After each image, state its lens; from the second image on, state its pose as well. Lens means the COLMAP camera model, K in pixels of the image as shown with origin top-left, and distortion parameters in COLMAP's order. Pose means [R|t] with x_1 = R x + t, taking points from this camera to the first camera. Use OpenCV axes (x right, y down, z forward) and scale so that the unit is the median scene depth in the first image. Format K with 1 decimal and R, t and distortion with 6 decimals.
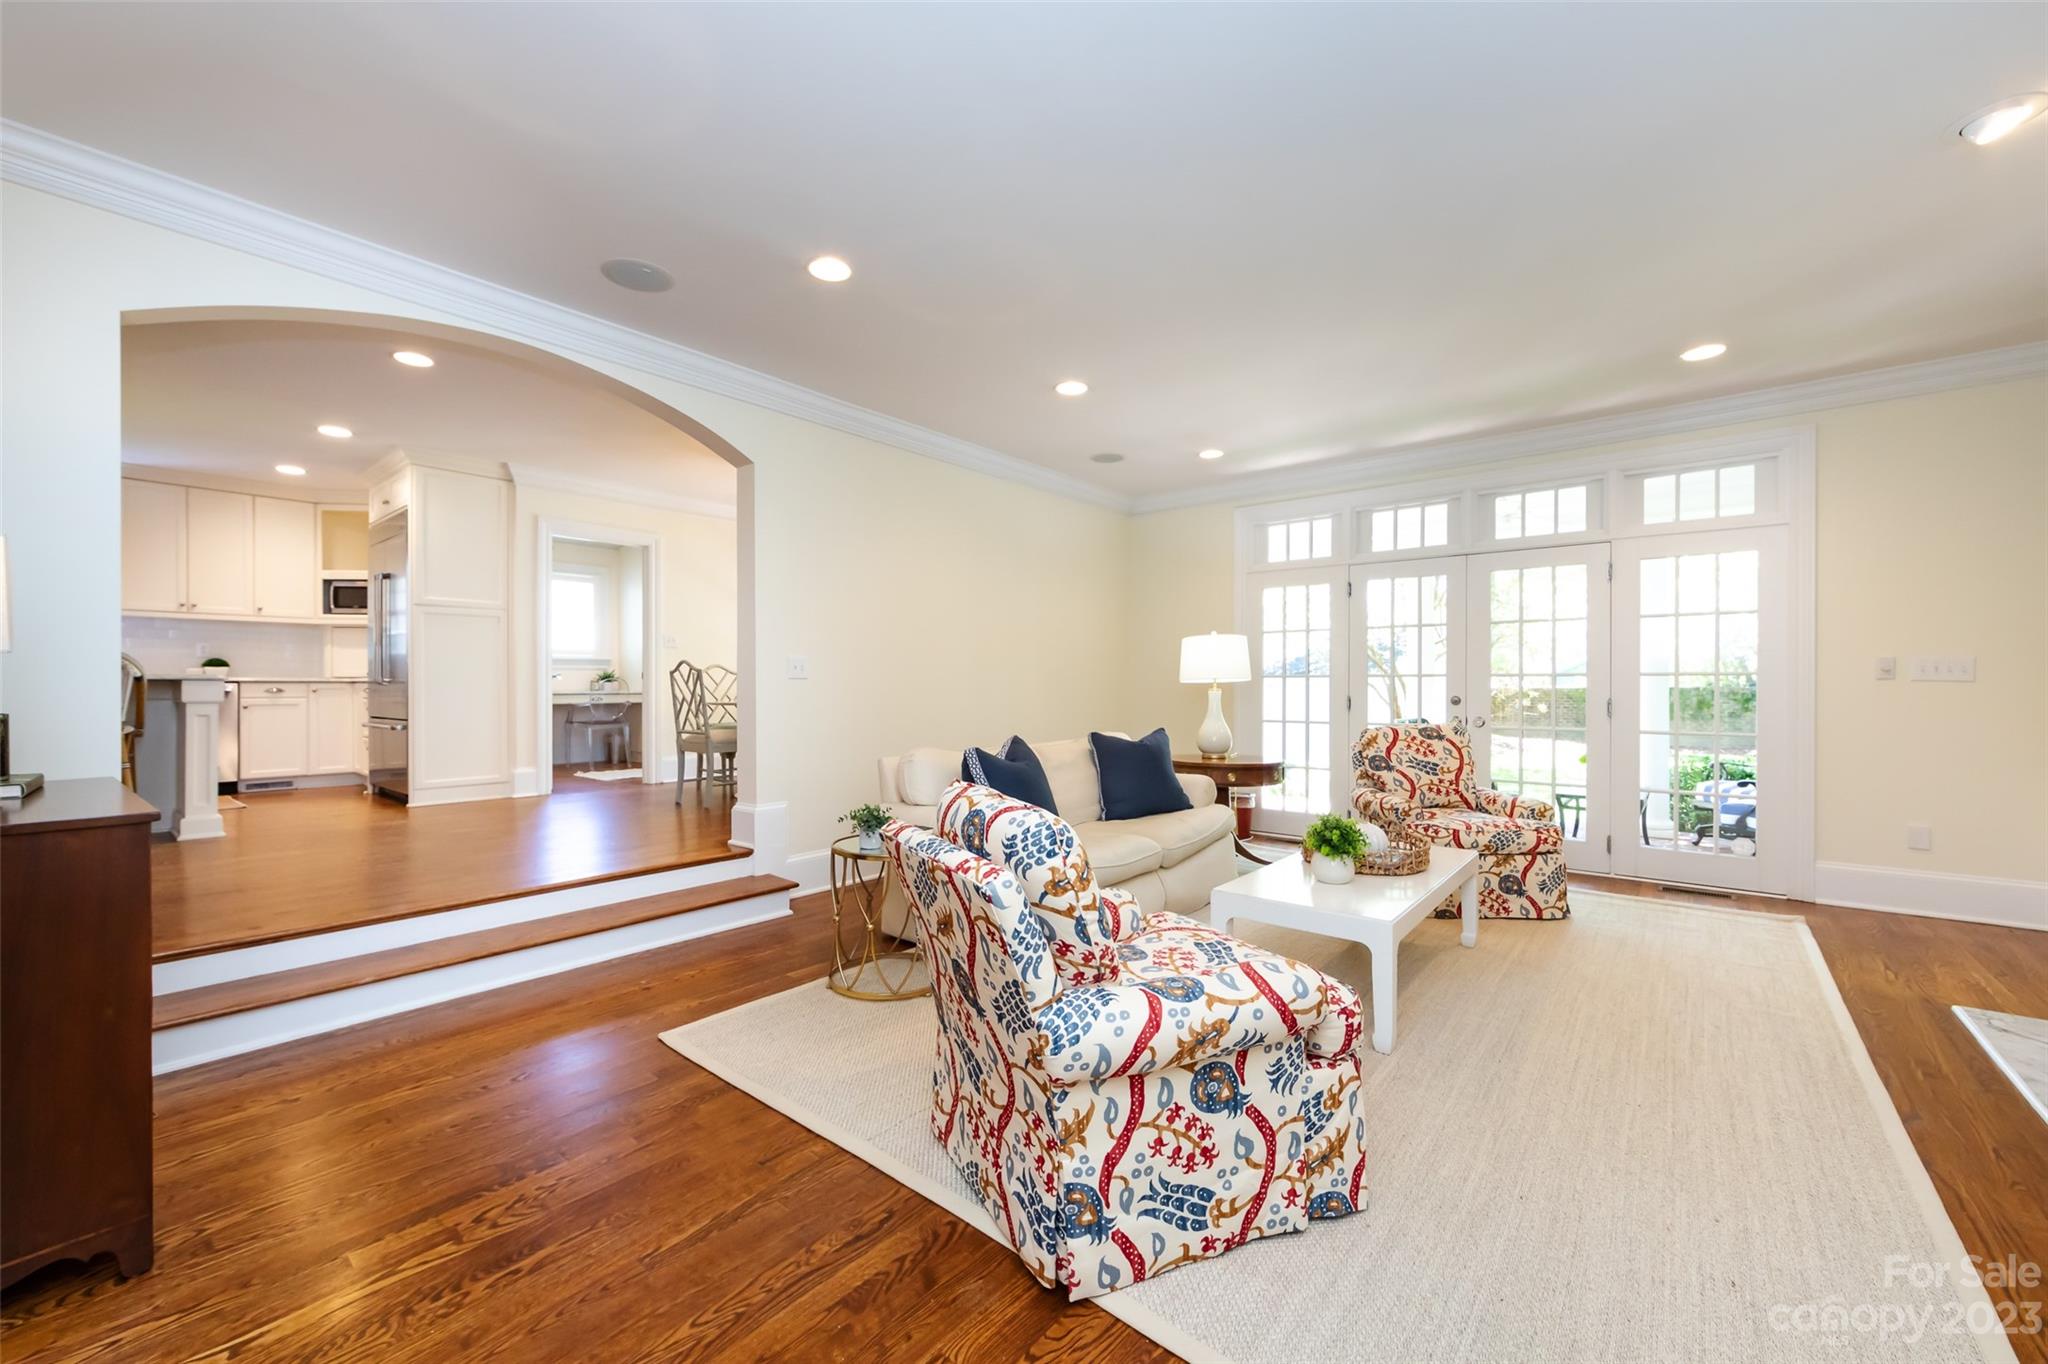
lens RADIAL K [[803.5, 0, 1035.5], [0, 803.5, 687.4], [0, 0, 1]] dist [0.002657, 0.000005]
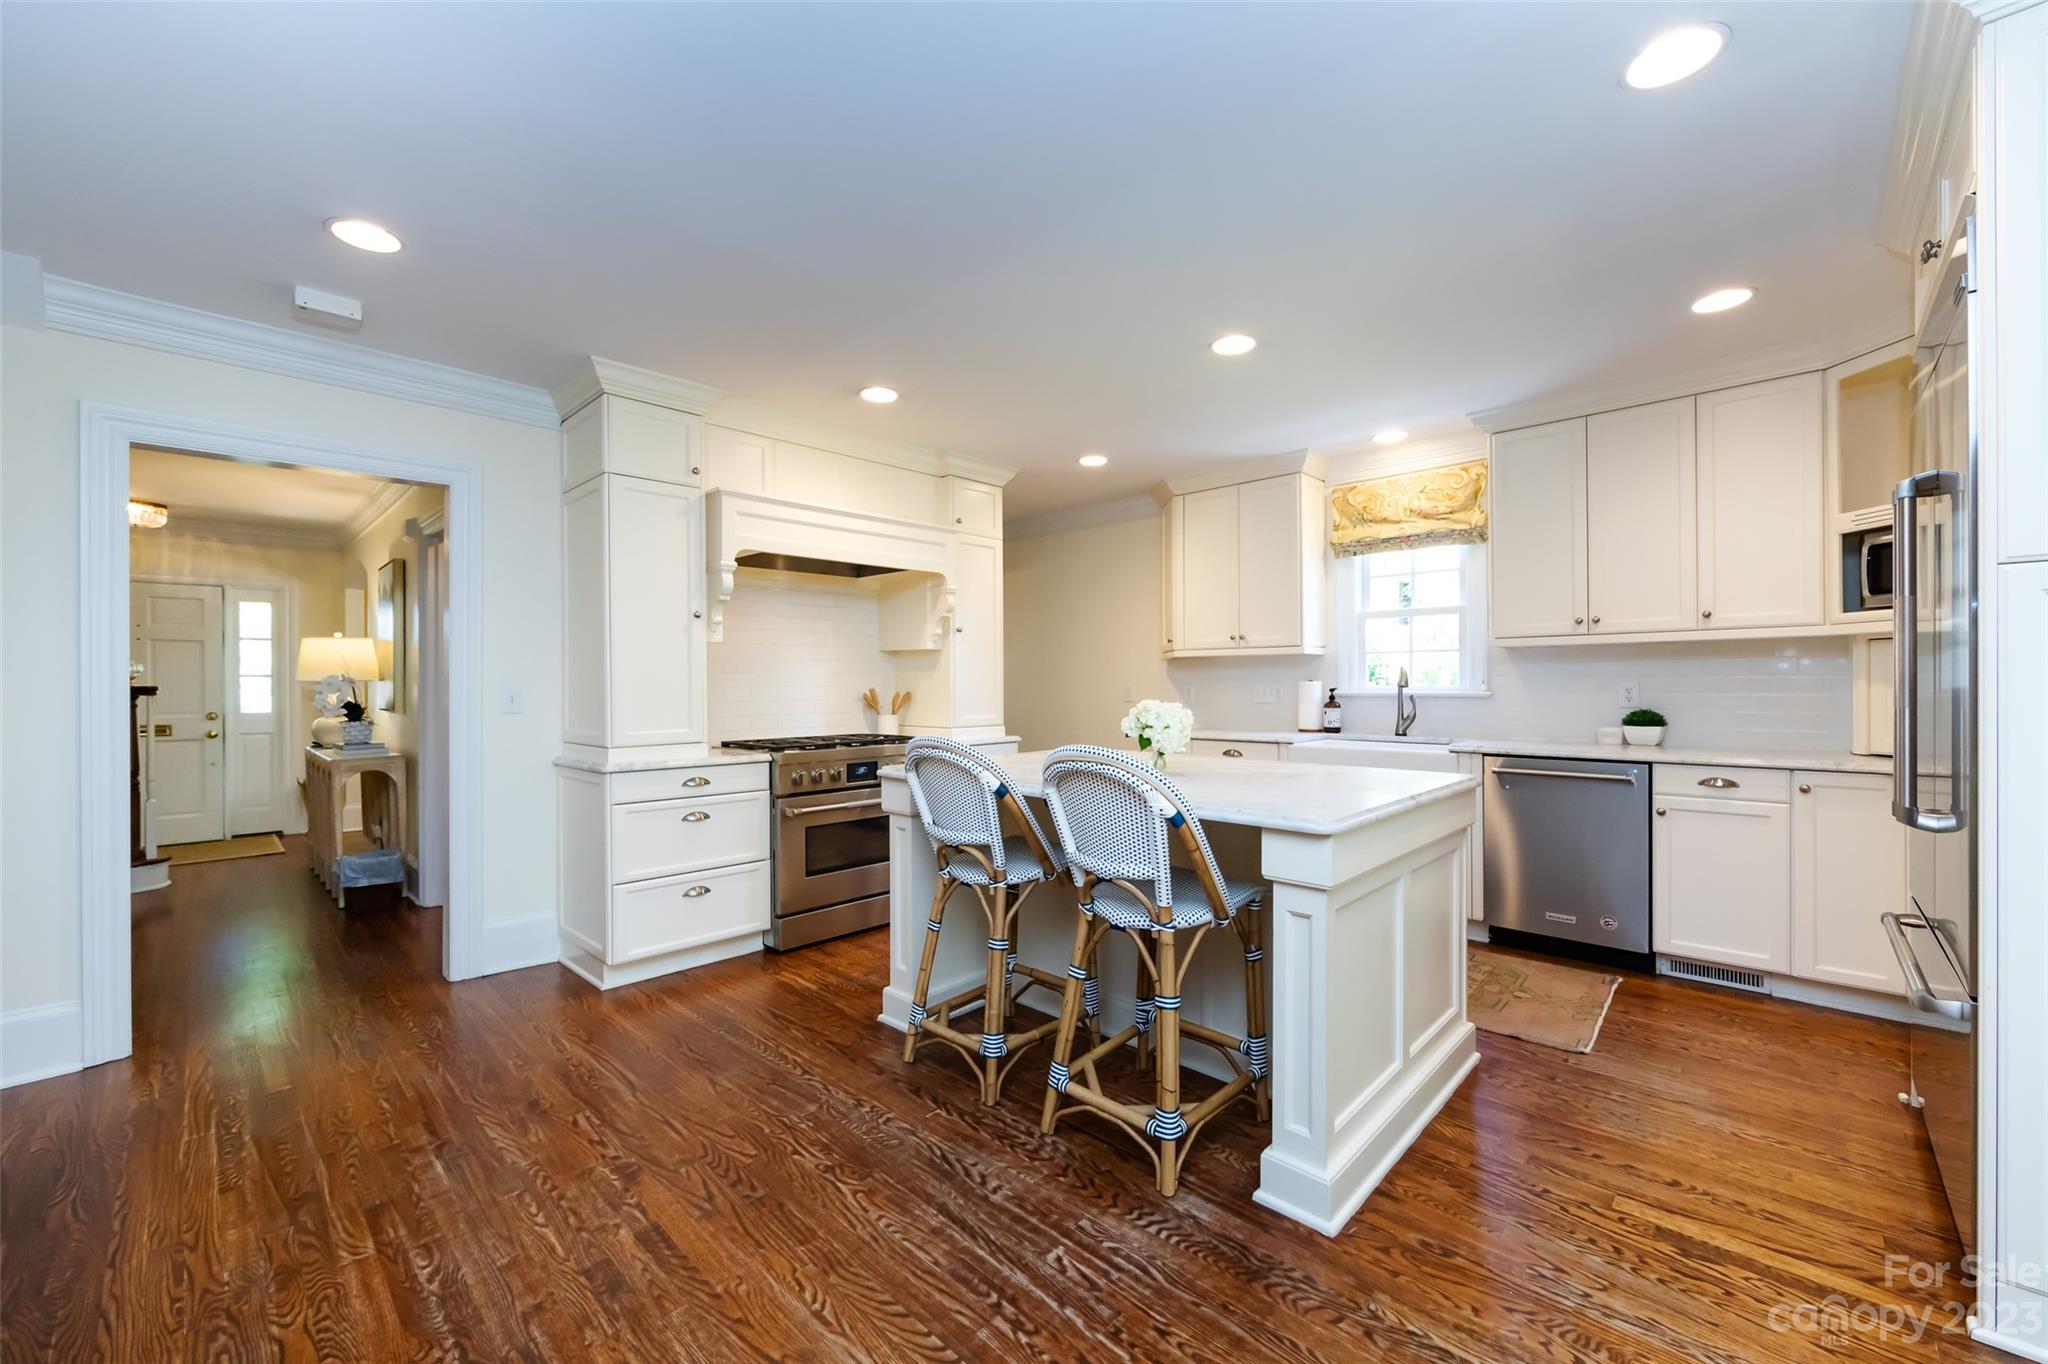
lens RADIAL K [[803.5, 0, 1023.8], [0, 803.5, 686.4], [0, 0, 1]] dist [0.002657, 0.000005]
pose [[-0.083621, 0.004267, -0.996489, -0.407012], [0.007429, 0.999966, 0.003658, -0.055558], [0.996470, -0.007097, -0.083649, 0.592180]]
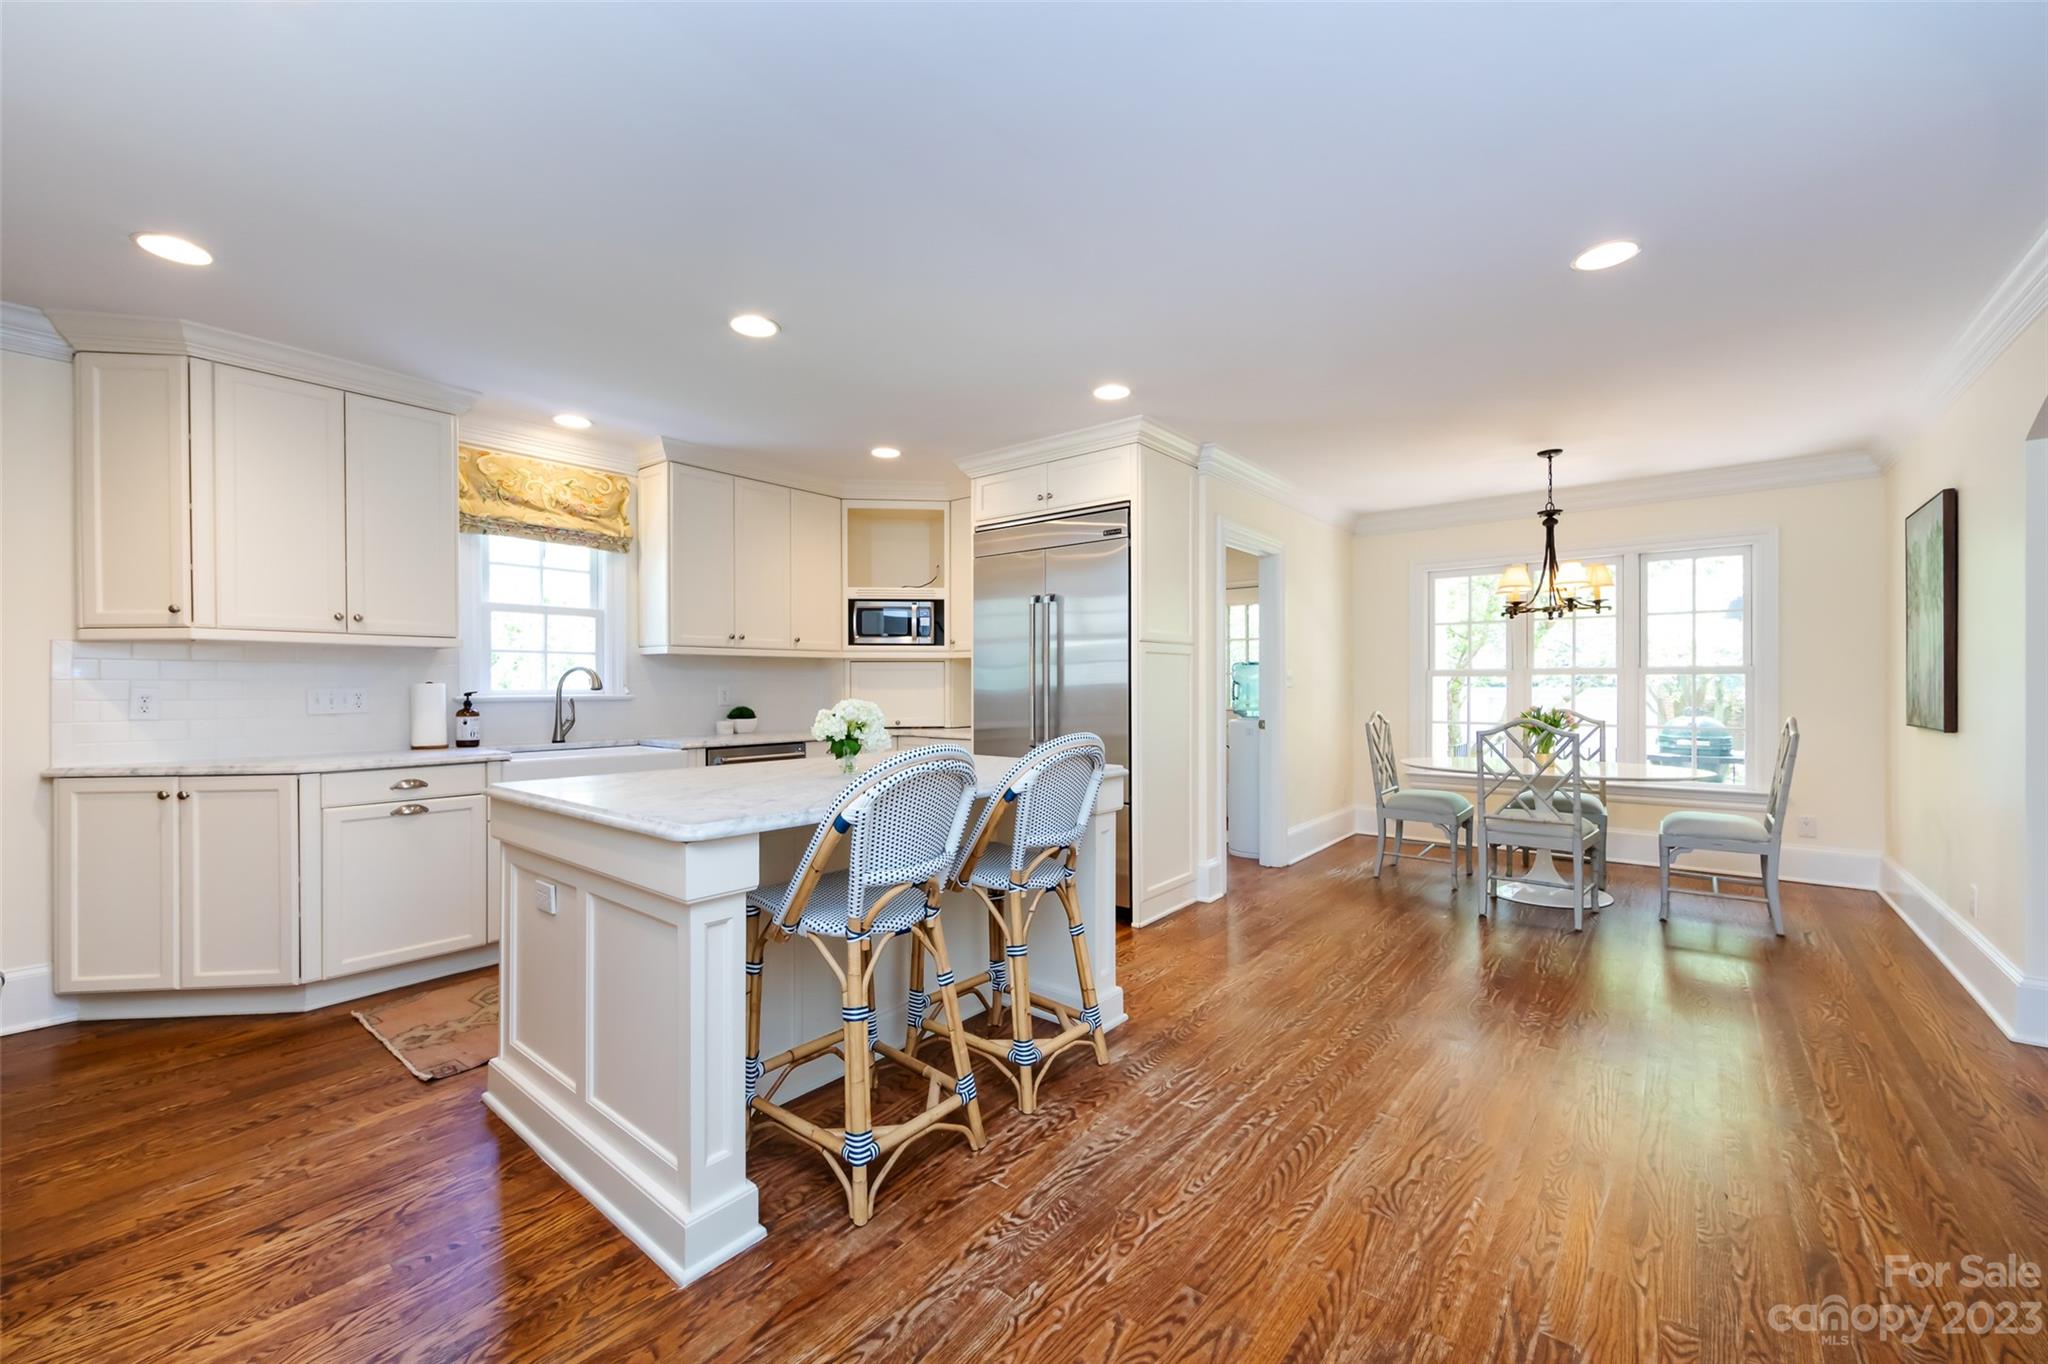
lens RADIAL K [[803.5, 0, 1027.5], [0, 803.5, 685.8], [0, 0, 1]] dist [0.002657, 0.000005]
pose [[0.999991, -0.002349, -0.003455, -0.721155], [0.002354, 0.999996, 0.001441, -0.053815], [0.003452, -0.001449, 0.999993, 0.245189]]
